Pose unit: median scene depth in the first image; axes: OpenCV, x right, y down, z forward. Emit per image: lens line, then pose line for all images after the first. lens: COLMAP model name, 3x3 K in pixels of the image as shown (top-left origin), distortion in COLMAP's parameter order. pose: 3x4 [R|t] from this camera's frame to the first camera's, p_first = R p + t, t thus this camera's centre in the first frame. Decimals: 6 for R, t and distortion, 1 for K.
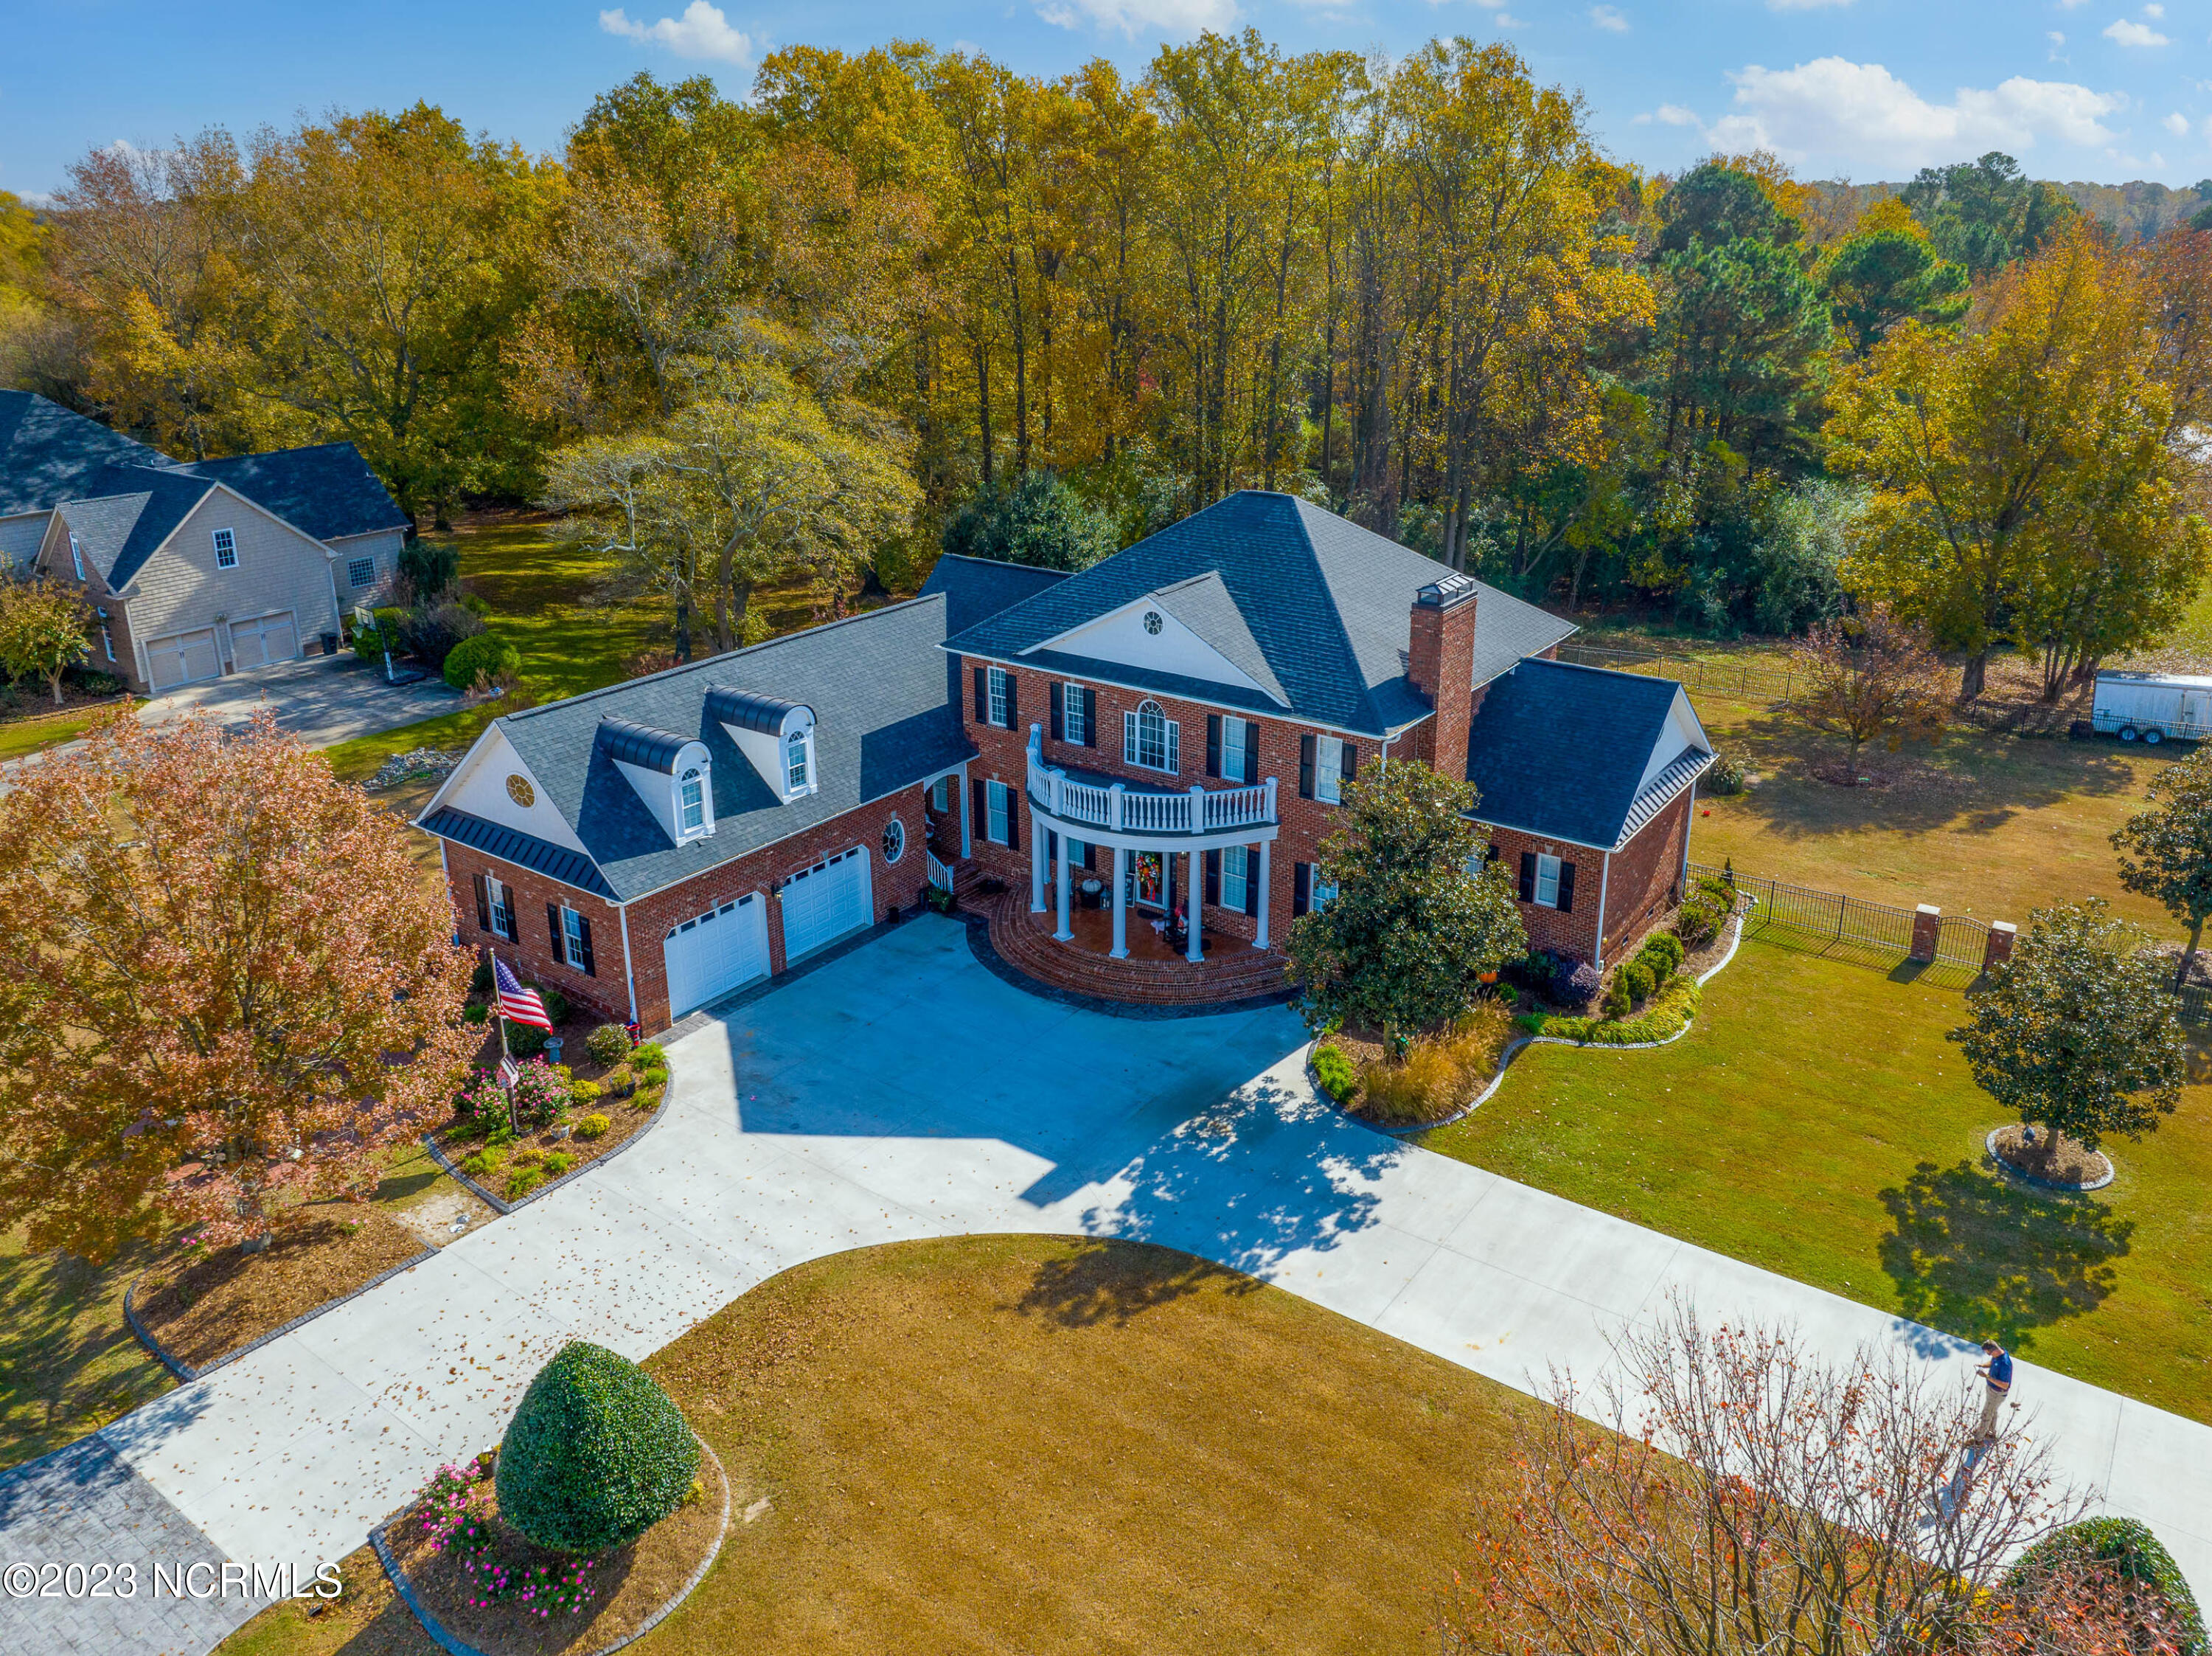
lens RADIAL K [[1608.0, 0, 1120.7], [0, 1608.0, 711.1], [0, 0, 1]] dist [-0.037281, 0.003891]
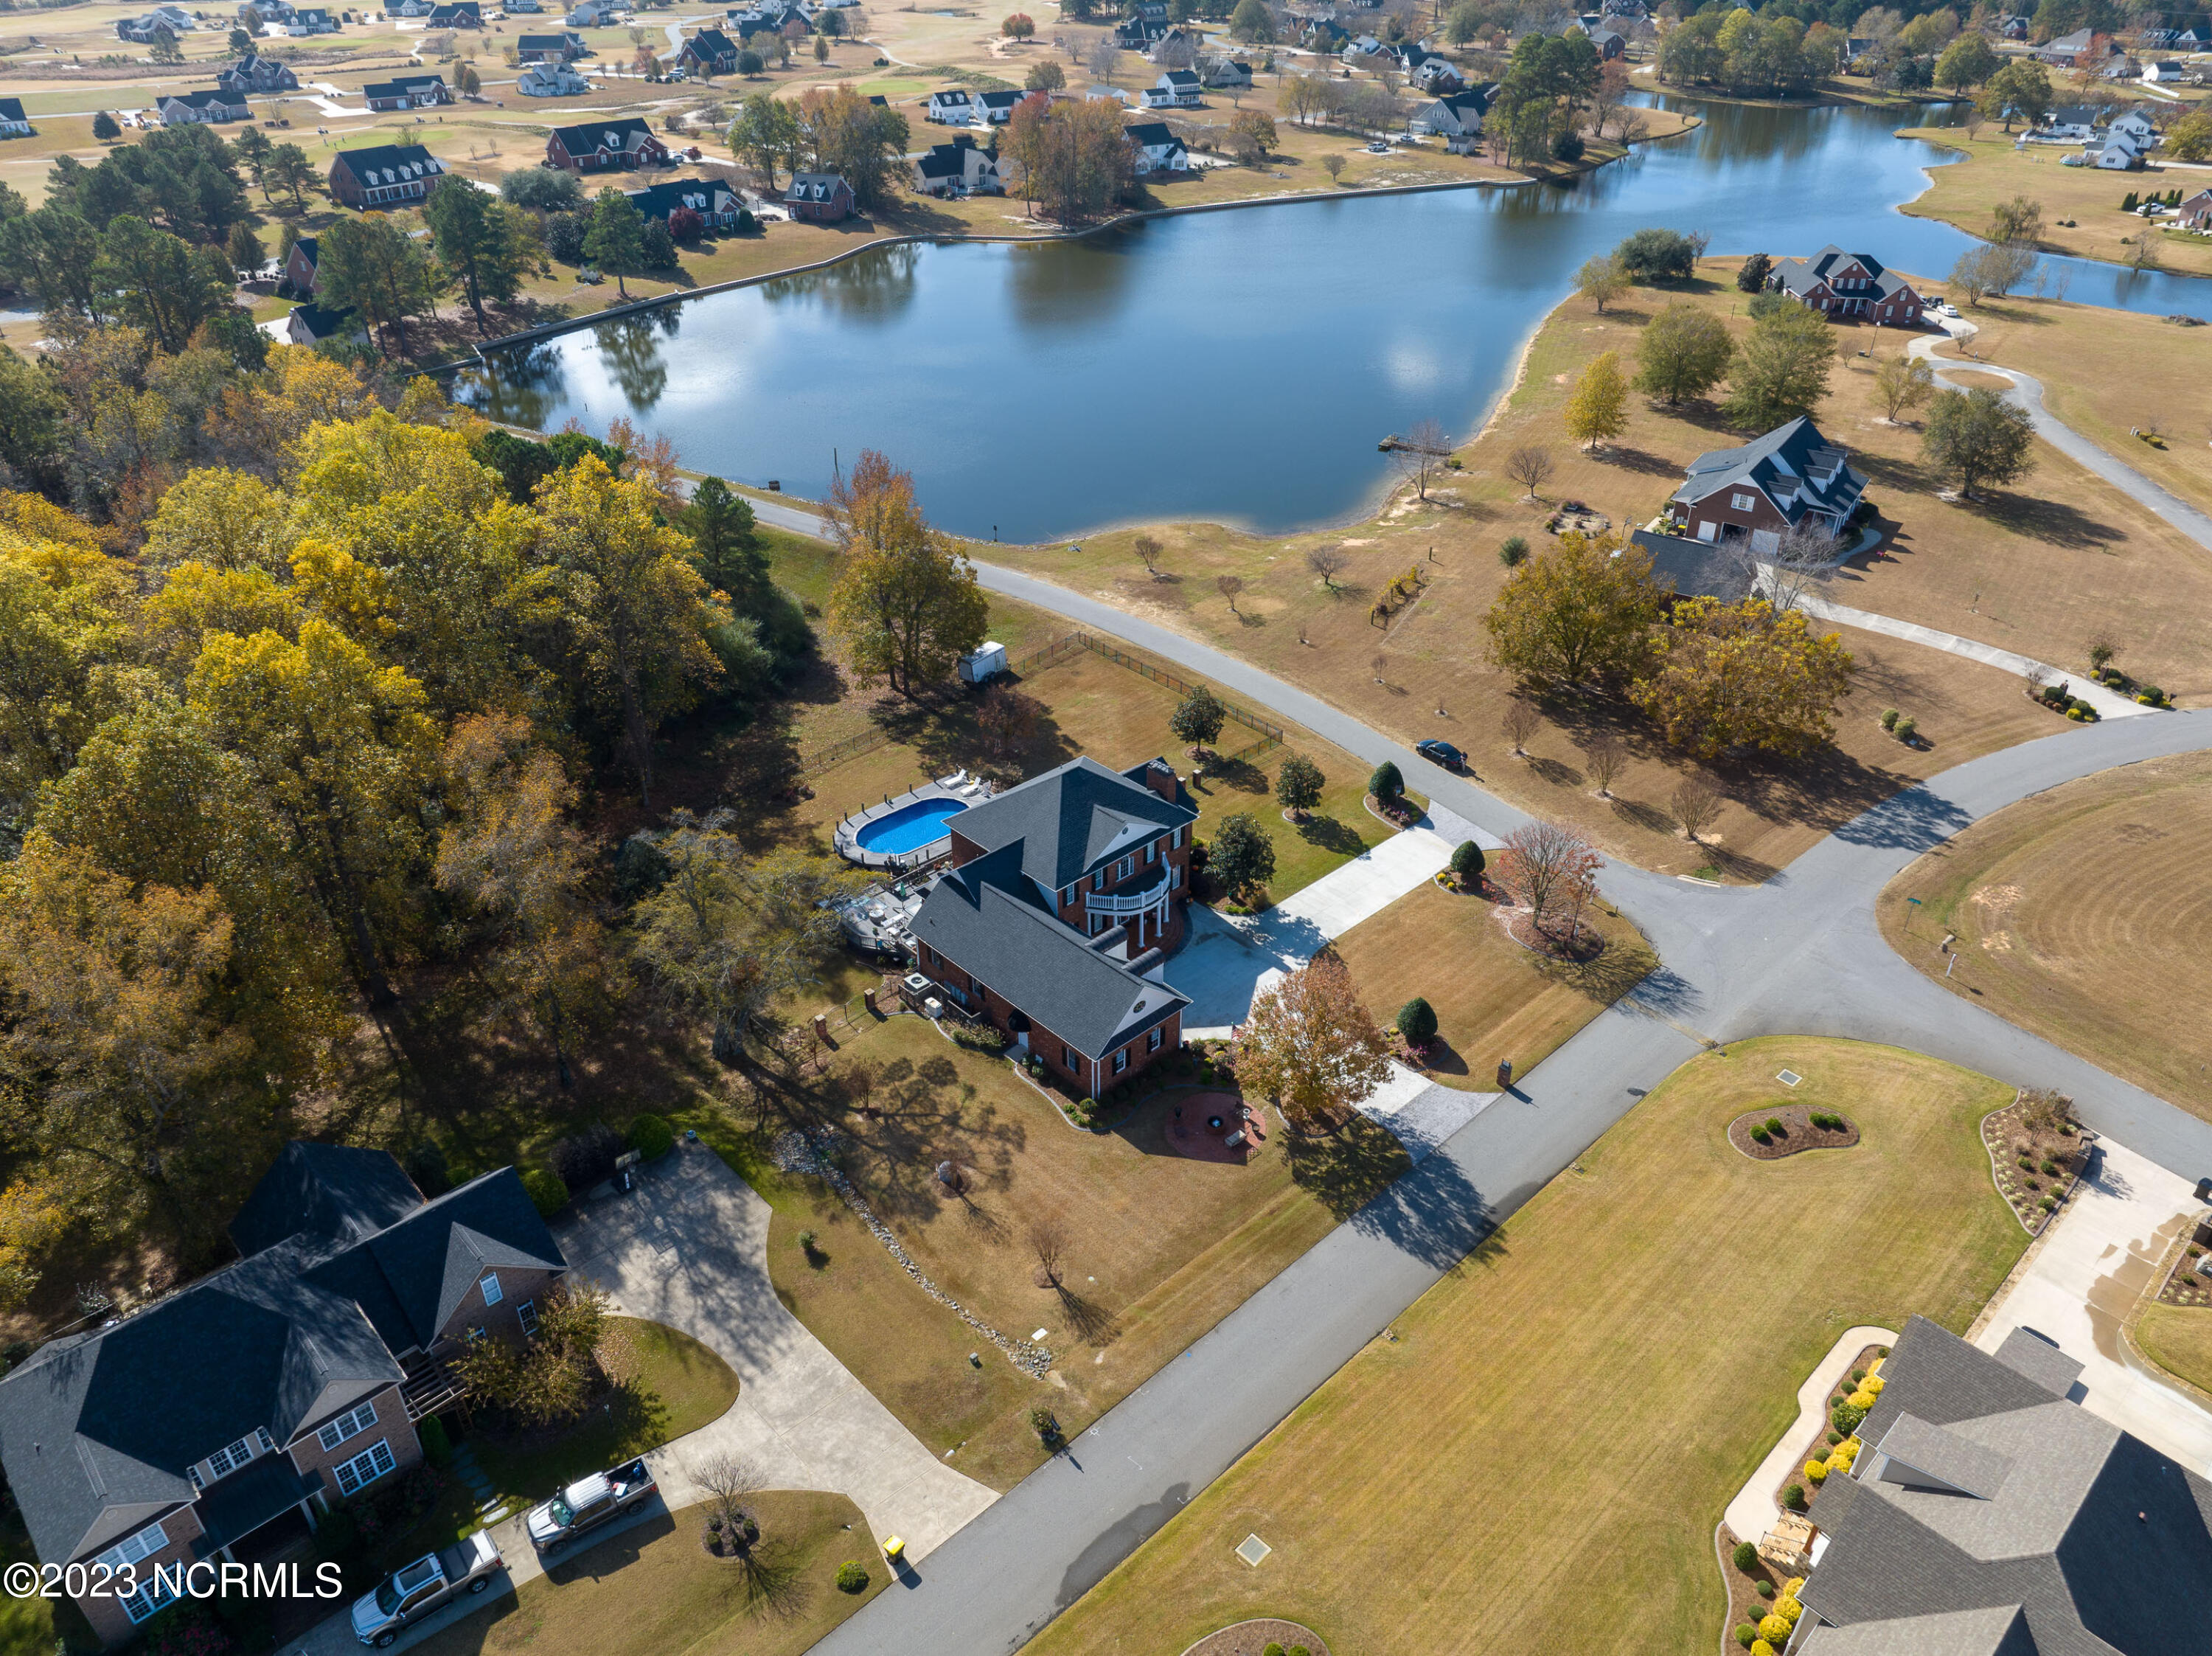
lens RADIAL K [[1547.2, 0, 1106.0], [0, 1547.2, 828.0], [0, 0, 1]] dist [-0.033508, 0.000838]
pose [[0.192431, -0.514177, 0.835818, -2.374213], [0.303364, 0.841186, 0.447635, -1.355396], [-0.933242, 0.167418, 0.317853, 0.210413]]
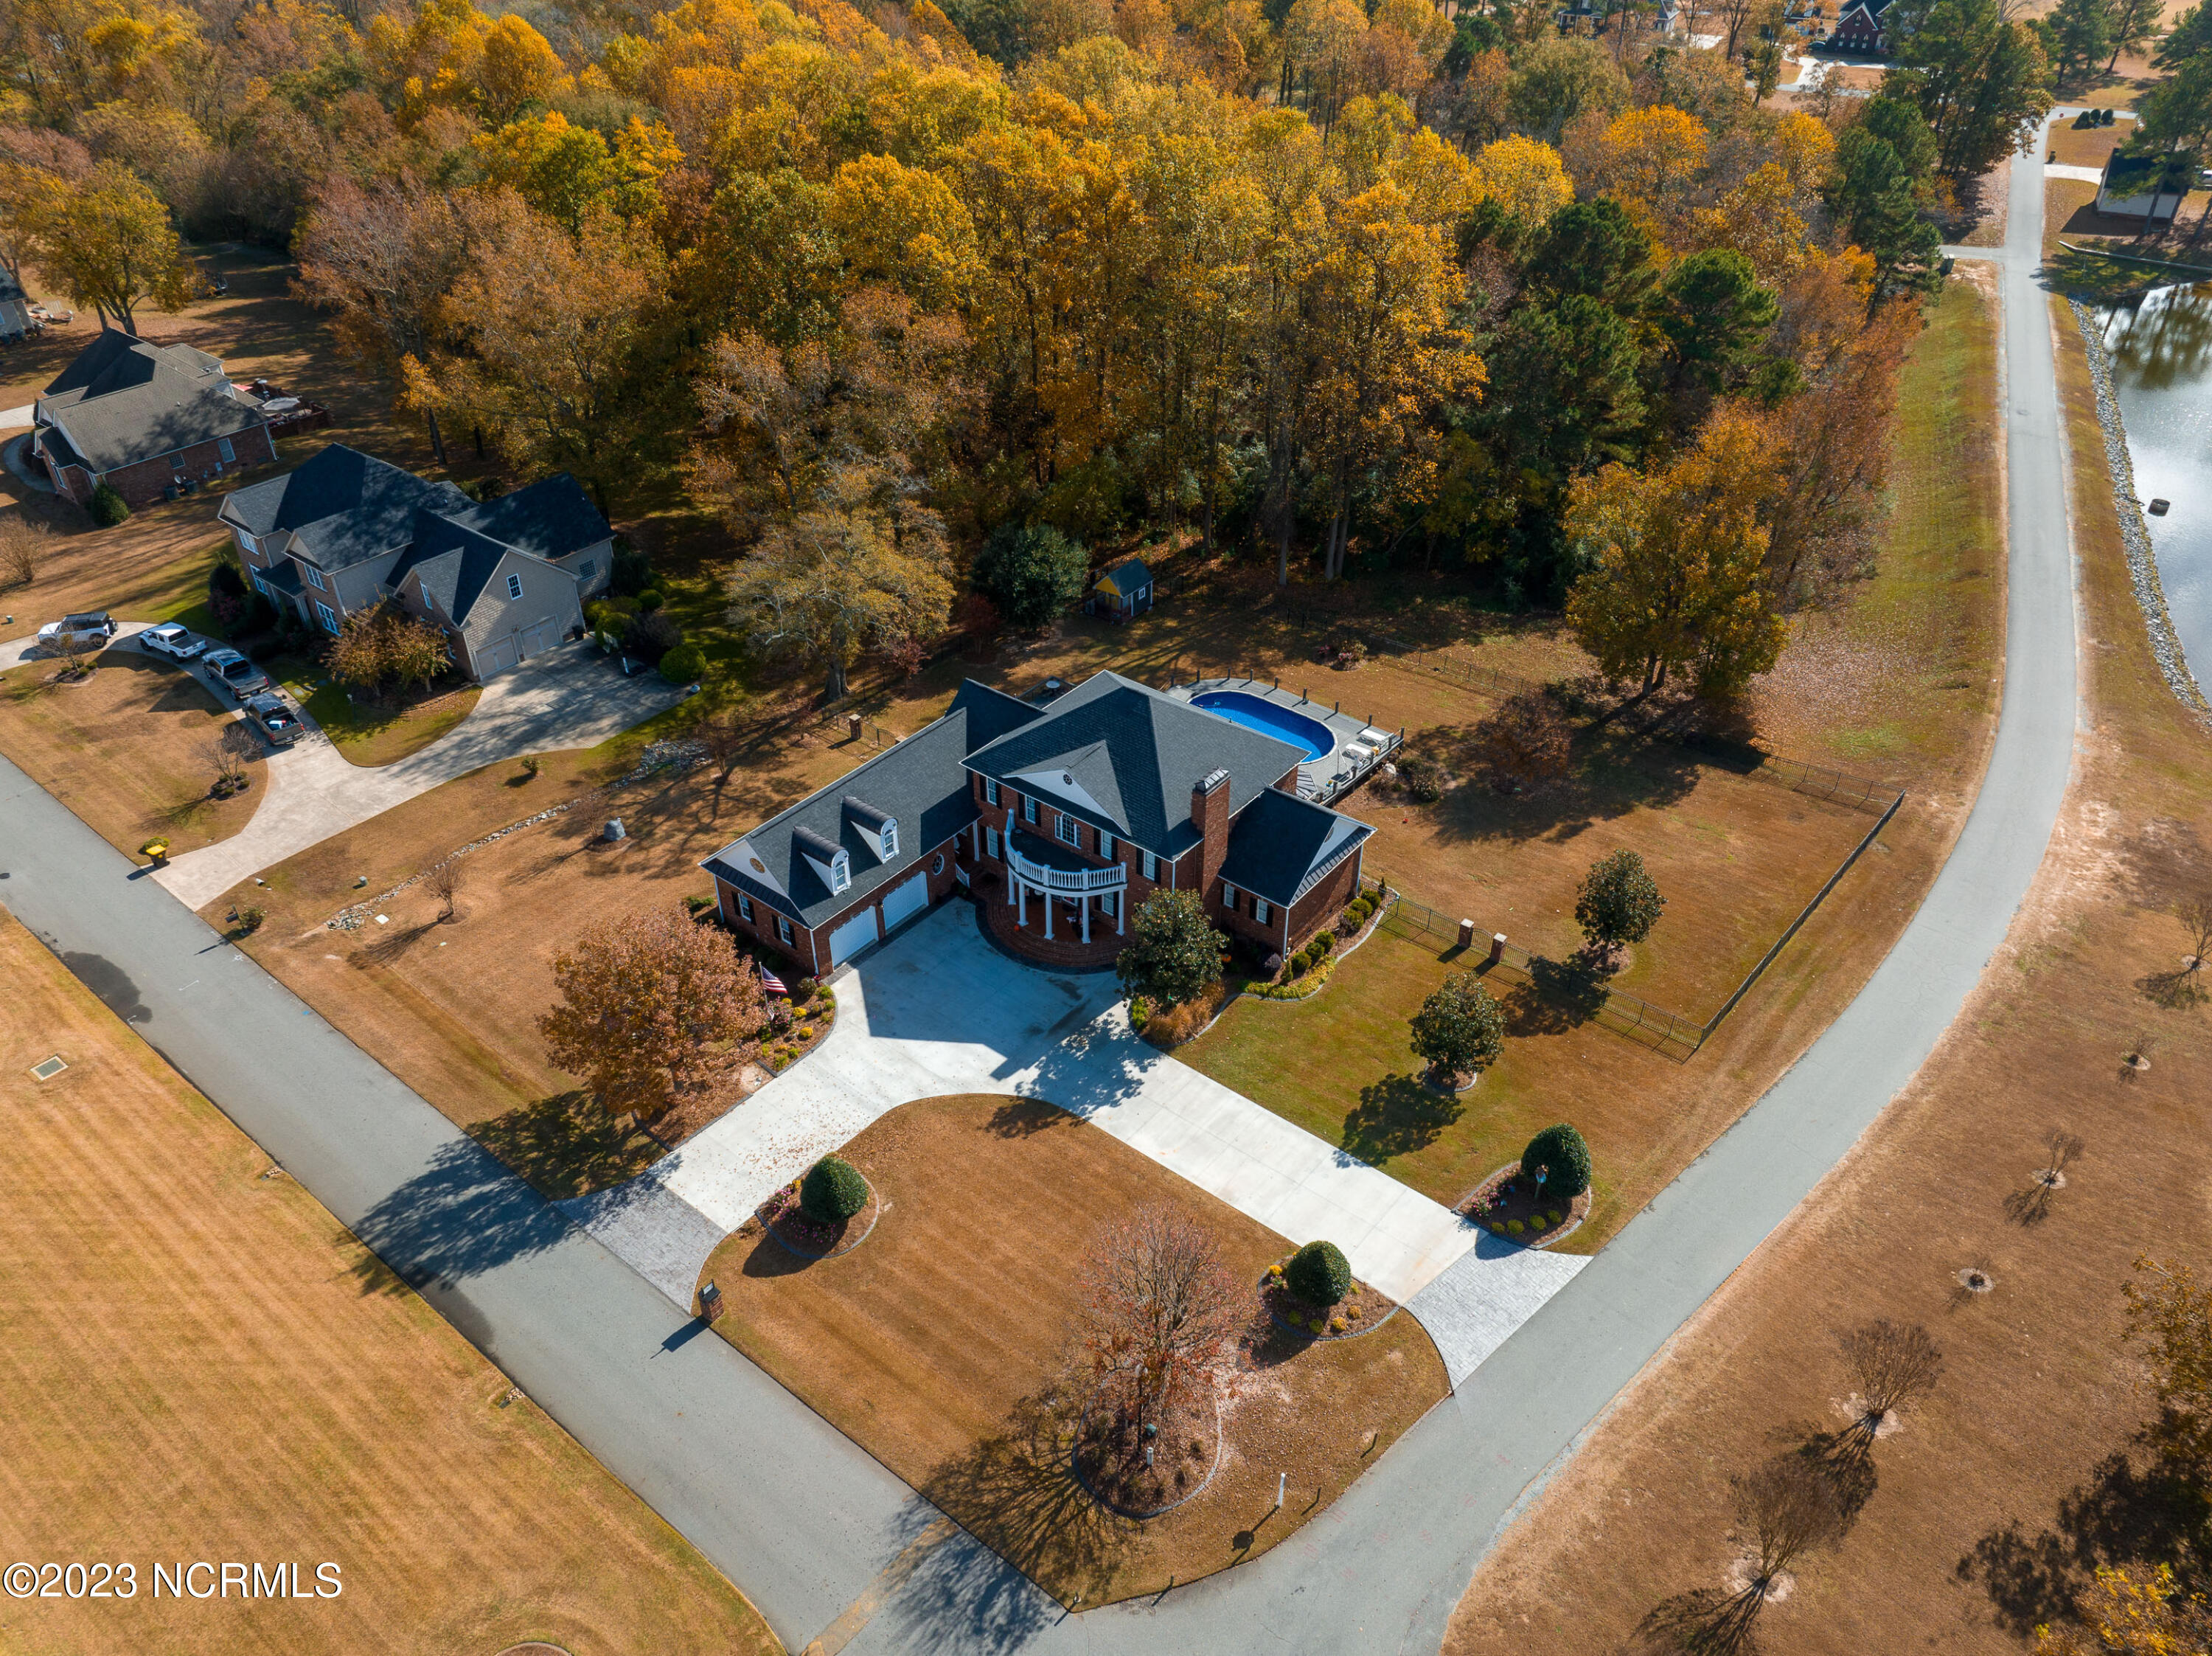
lens RADIAL K [[1547.2, 0, 1106.0], [0, 1547.2, 828.0], [0, 0, 1]] dist [-0.033508, 0.000838]
pose [[0.998796, 0.033838, -0.035510, 0.147700], [-0.021487, 0.952624, 0.303389, -0.622721], [0.044094, -0.302261, 0.952205, -0.884640]]
